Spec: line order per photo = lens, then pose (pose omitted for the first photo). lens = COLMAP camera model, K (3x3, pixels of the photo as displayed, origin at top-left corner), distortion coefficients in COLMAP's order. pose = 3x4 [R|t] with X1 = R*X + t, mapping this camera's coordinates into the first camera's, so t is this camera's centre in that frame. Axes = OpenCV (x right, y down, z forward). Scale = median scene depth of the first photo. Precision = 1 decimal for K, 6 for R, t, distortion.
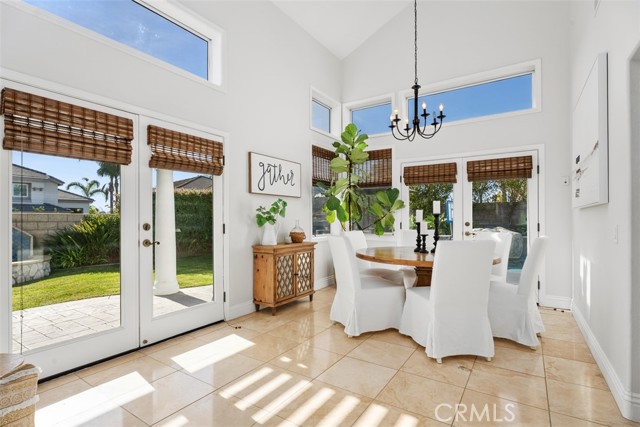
lens RADIAL K [[314.5, 0, 314.8], [0, 314.5, 216.9], [0, 0, 1]] dist [-0.013179, 0.000271]
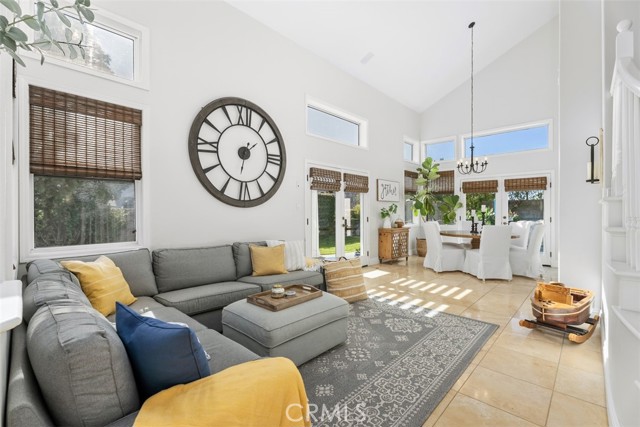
lens RADIAL K [[285.7, 0, 318.8], [0, 285.7, 212.5], [0, 0, 1]] dist [0.003641, -0.001872]
pose [[0.986436, 0.000808, -0.164142, -0.256522], [0.000440, 0.999971, 0.007566, -0.017323], [0.164143, -0.007535, 0.986408, -0.721109]]
